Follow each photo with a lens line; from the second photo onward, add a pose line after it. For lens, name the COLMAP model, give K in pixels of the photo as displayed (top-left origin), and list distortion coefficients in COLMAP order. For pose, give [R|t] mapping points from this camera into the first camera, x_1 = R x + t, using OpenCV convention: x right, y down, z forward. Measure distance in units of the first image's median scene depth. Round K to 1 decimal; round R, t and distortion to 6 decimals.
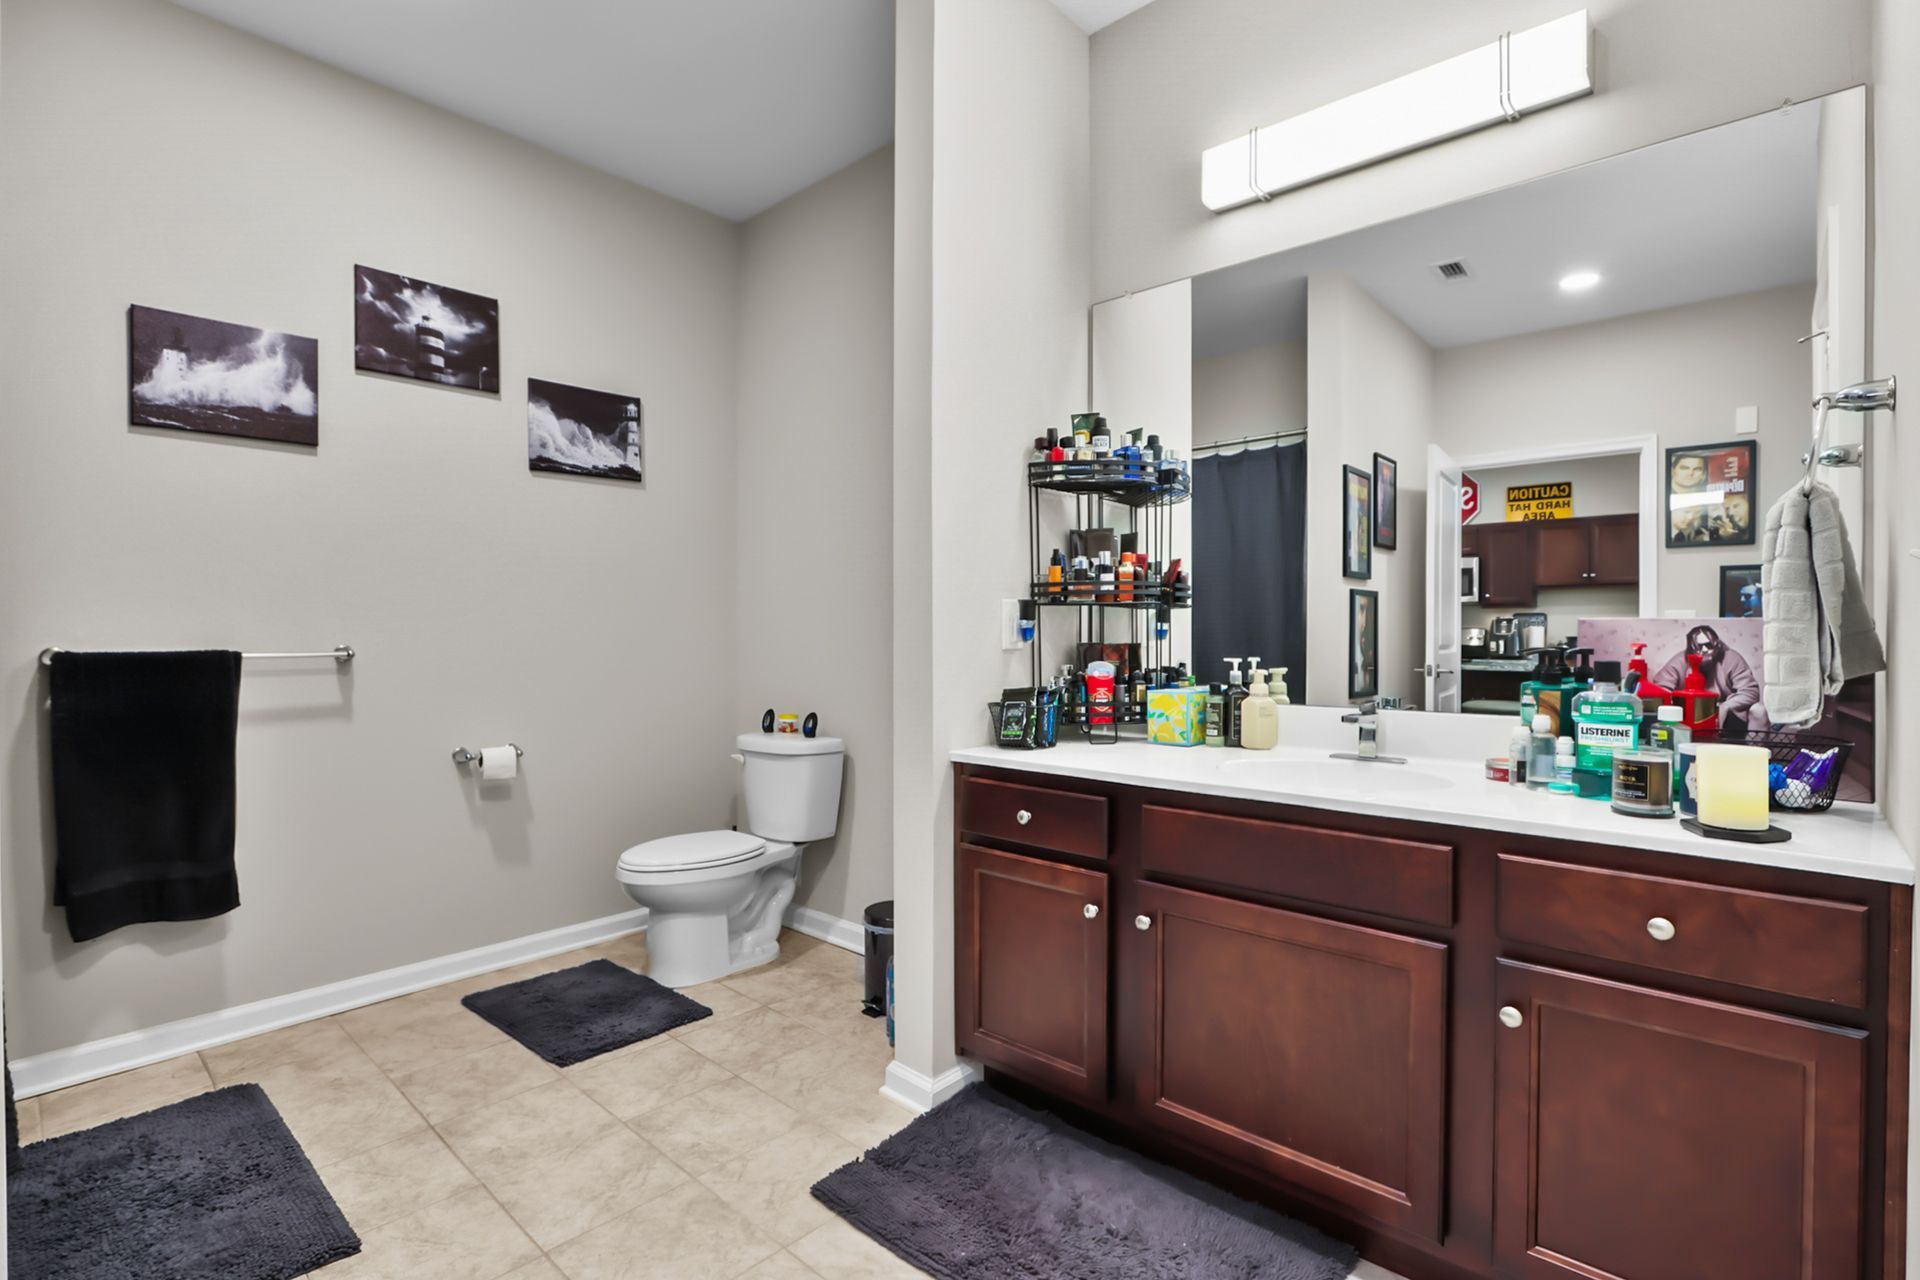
lens RADIAL K [[904.9, 0, 955.8], [0, 904.9, 638.1], [0, 0, 1]] dist [-0.014062, 0.000584]
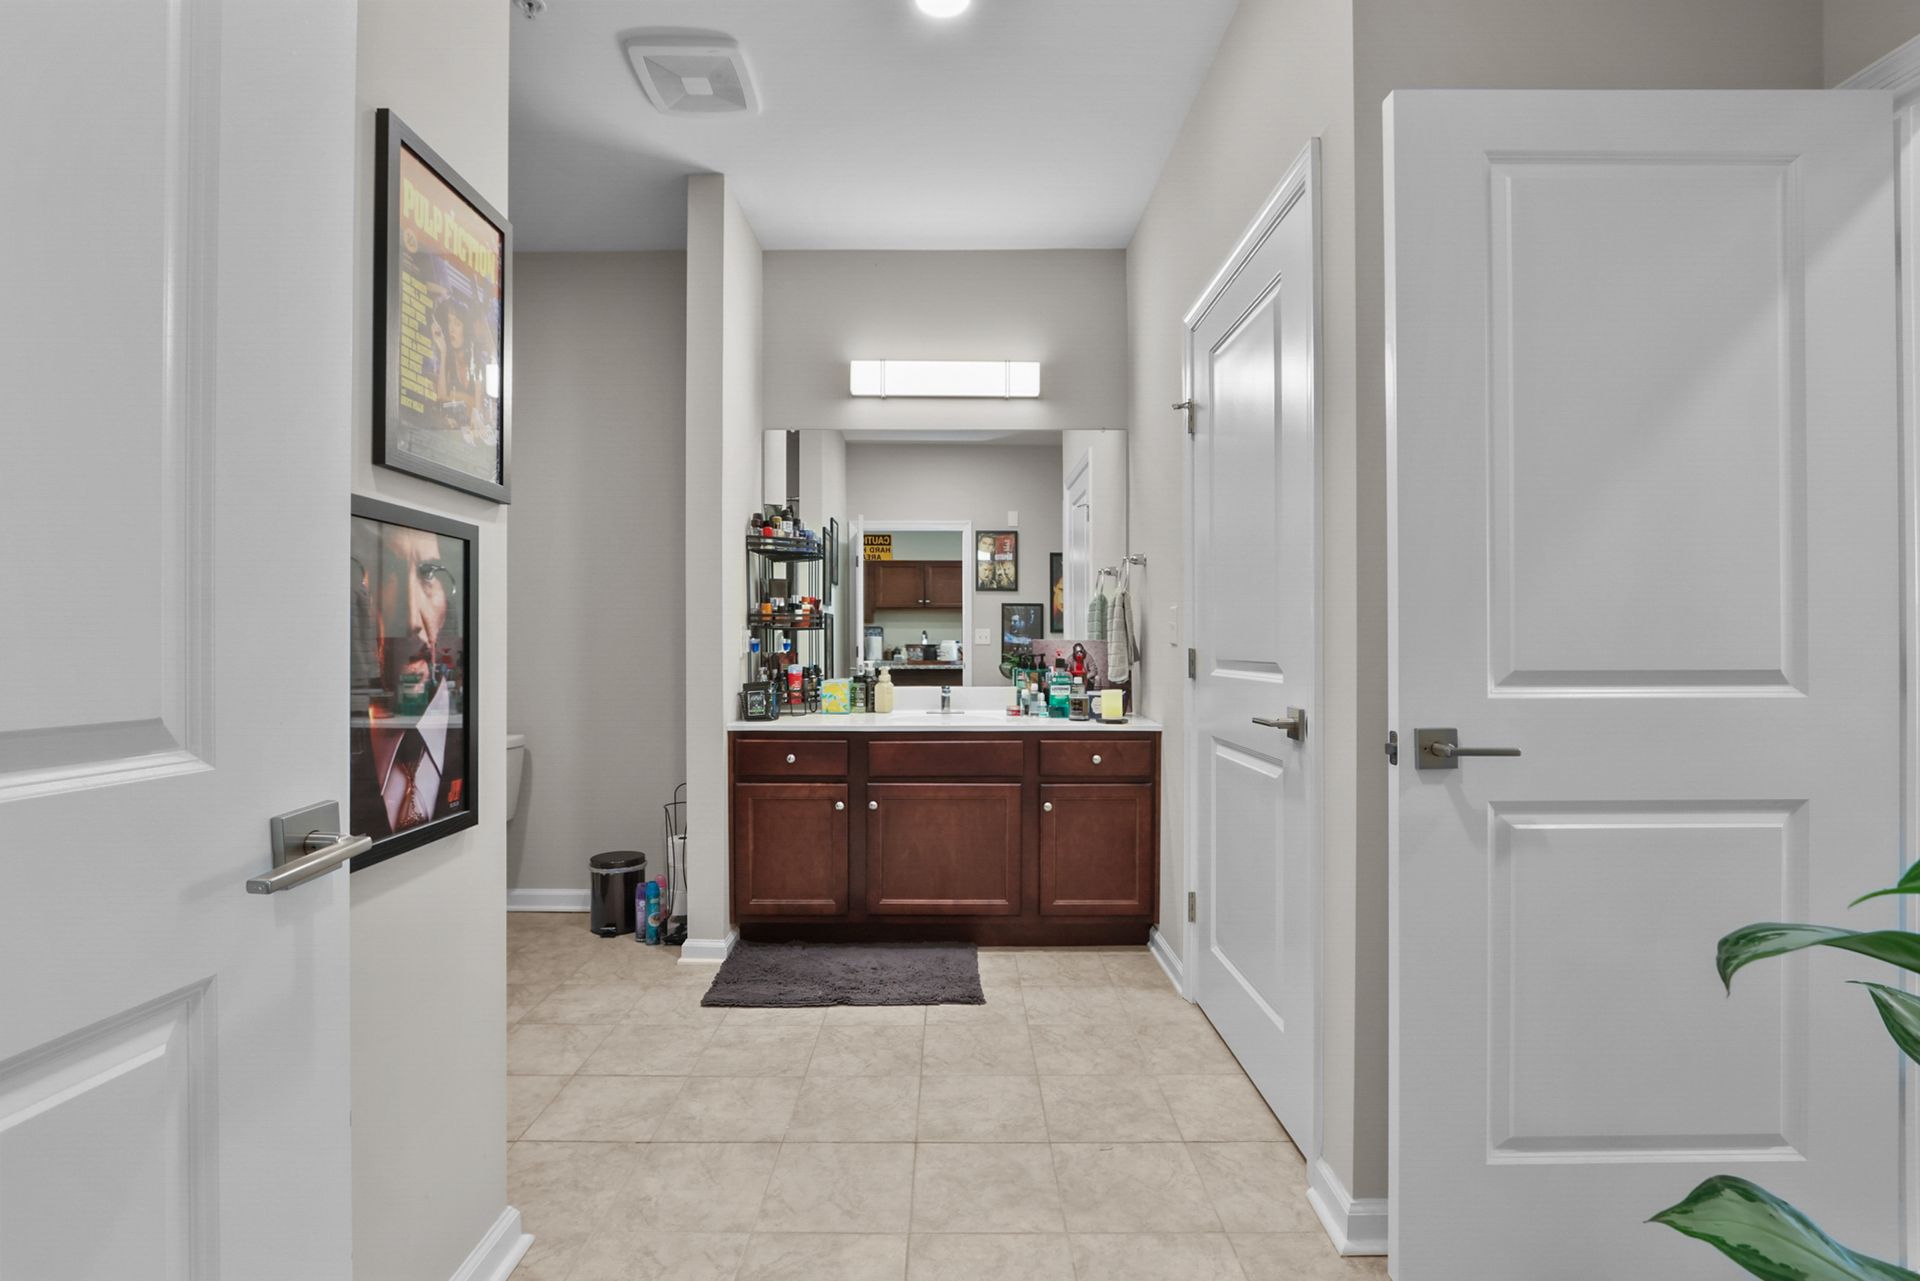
lens RADIAL K [[904.9, 0, 955.8], [0, 904.9, 638.6], [0, 0, 1]] dist [-0.014062, 0.000584]
pose [[0.730284, 0.000686, 0.683144, -0.756756], [0.003807, 0.999980, -0.005074, -0.011076], [-0.683133, 0.006306, 0.730266, -0.375954]]
